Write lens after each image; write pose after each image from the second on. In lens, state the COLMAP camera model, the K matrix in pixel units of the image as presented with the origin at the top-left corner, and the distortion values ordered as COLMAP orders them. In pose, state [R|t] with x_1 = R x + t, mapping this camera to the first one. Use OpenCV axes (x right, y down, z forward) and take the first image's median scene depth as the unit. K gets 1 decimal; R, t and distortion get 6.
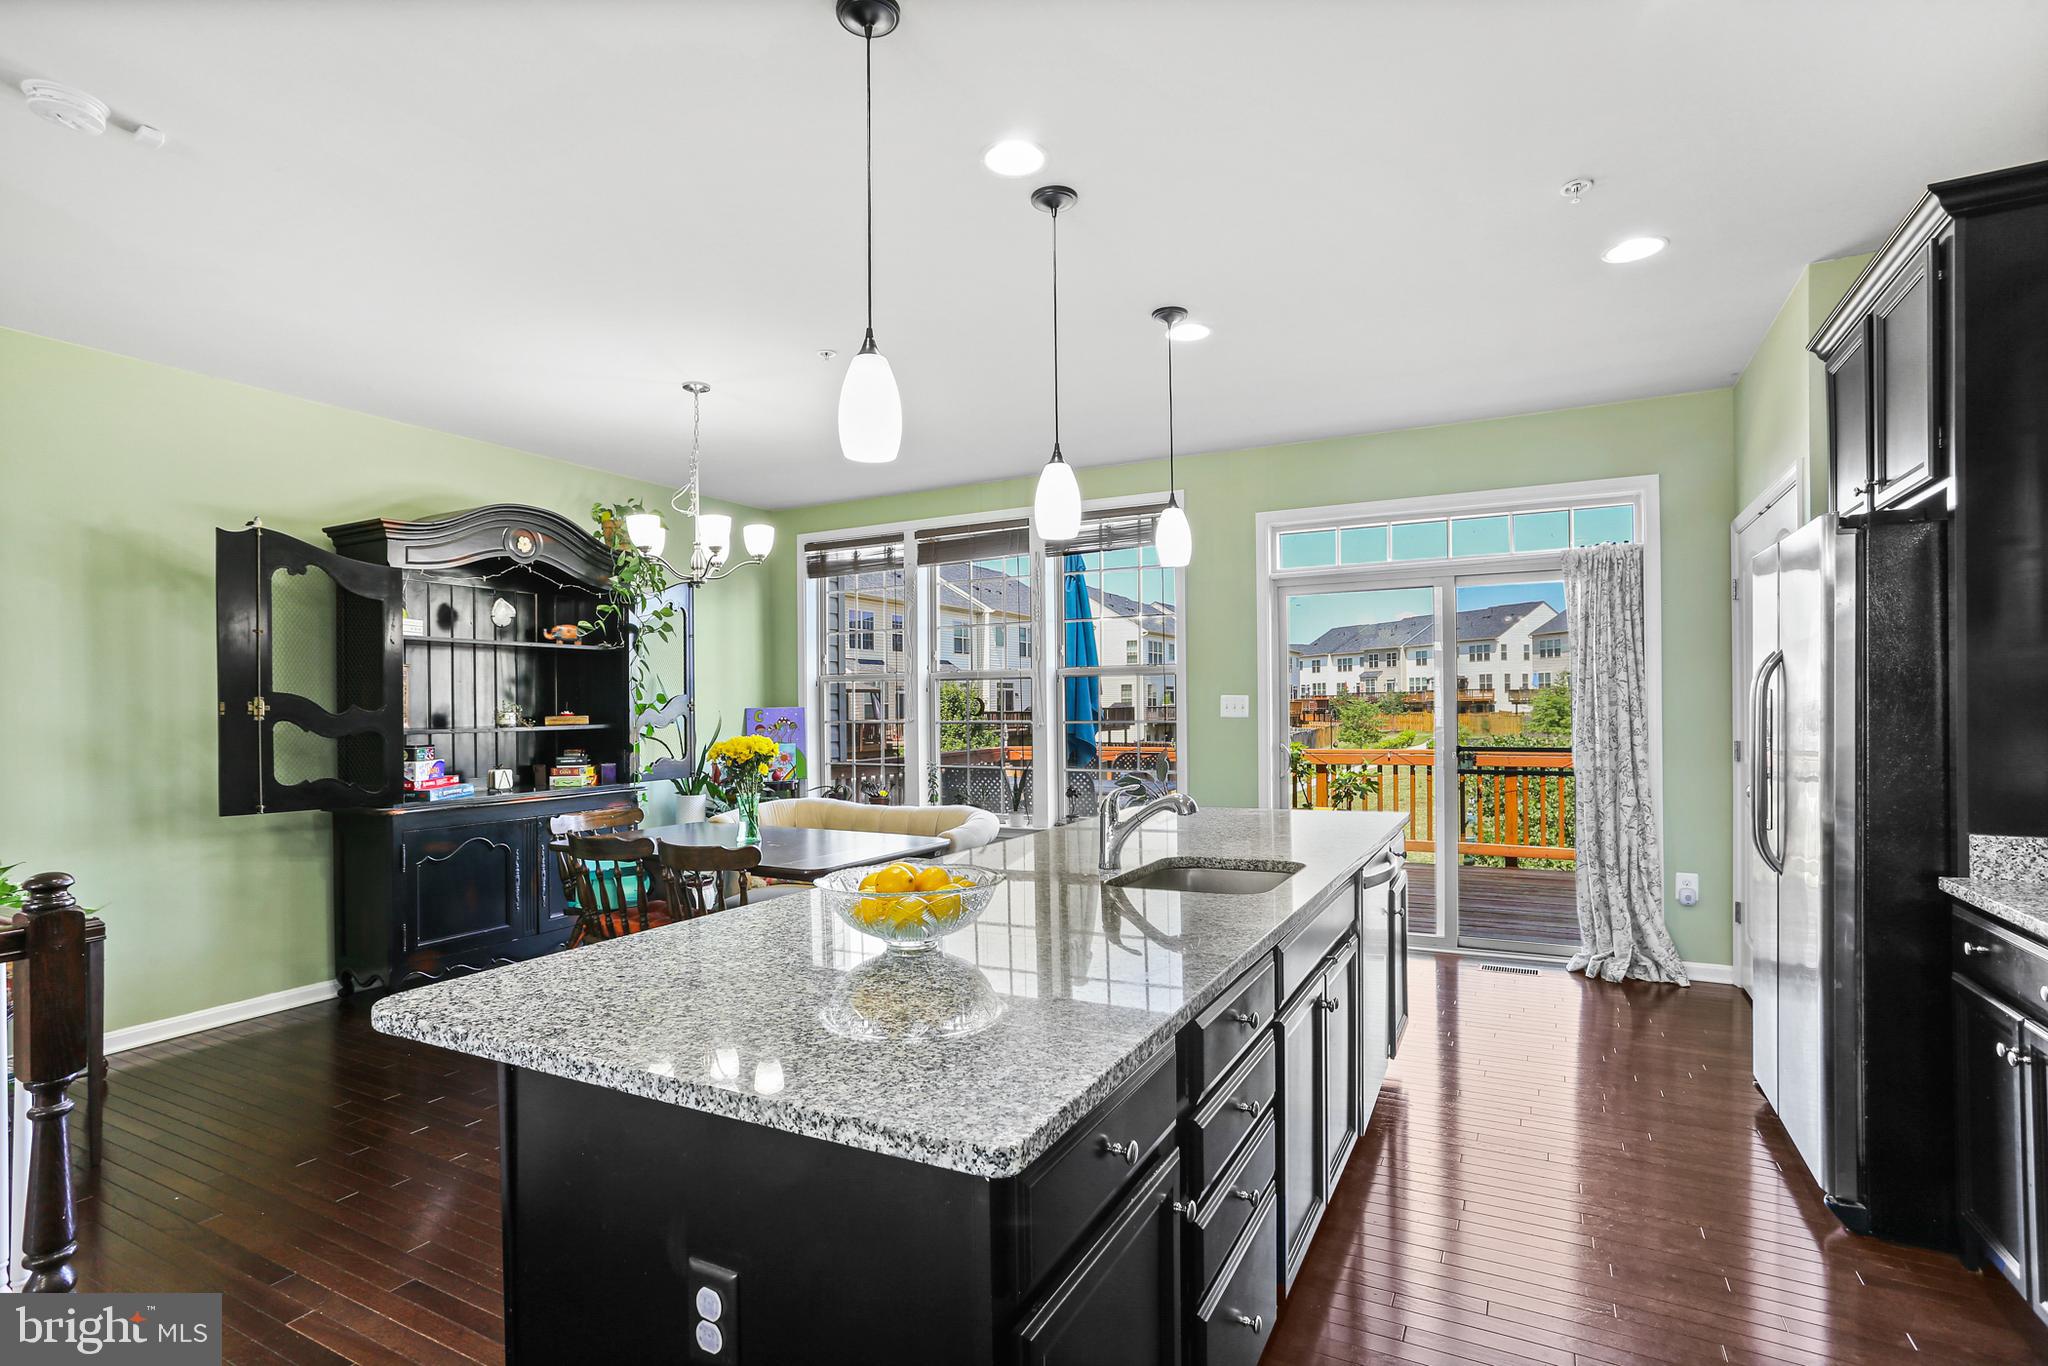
lens RADIAL K [[990.4, 0, 1020.4], [0, 990.4, 685.3], [0, 0, 1]] dist [-0.040234, 0.024149]
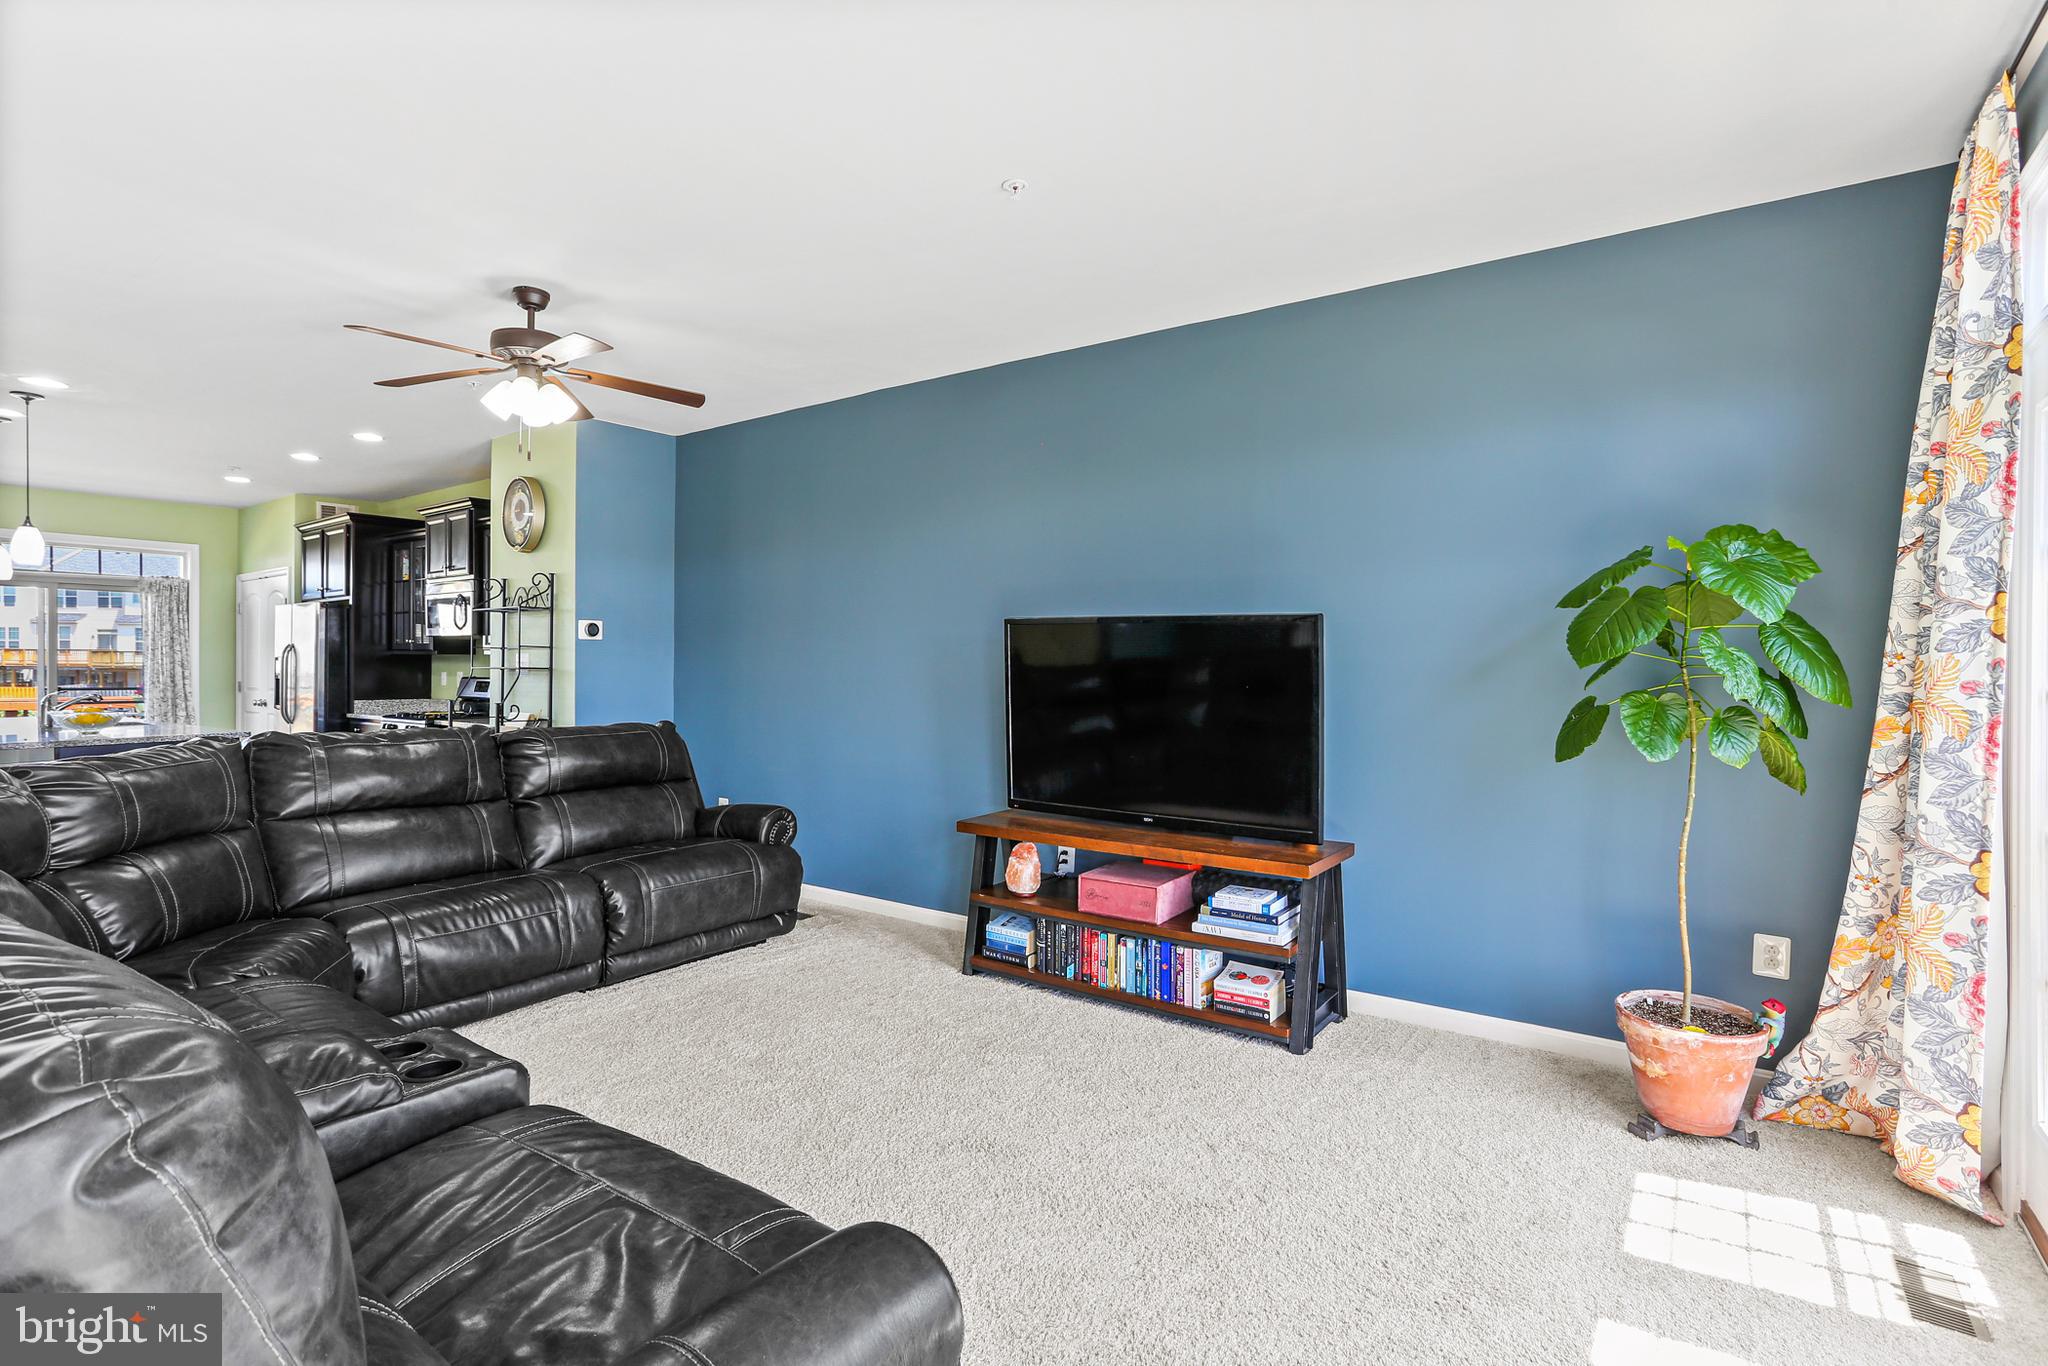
lens RADIAL K [[990.4, 0, 1020.4], [0, 990.4, 685.3], [0, 0, 1]] dist [-0.040234, 0.024149]
pose [[0.134285, -0.008359, 0.990908, -1.320650], [-0.024052, 0.999642, 0.011693, 0.000638], [-0.990651, -0.025404, 0.134036, -1.112498]]
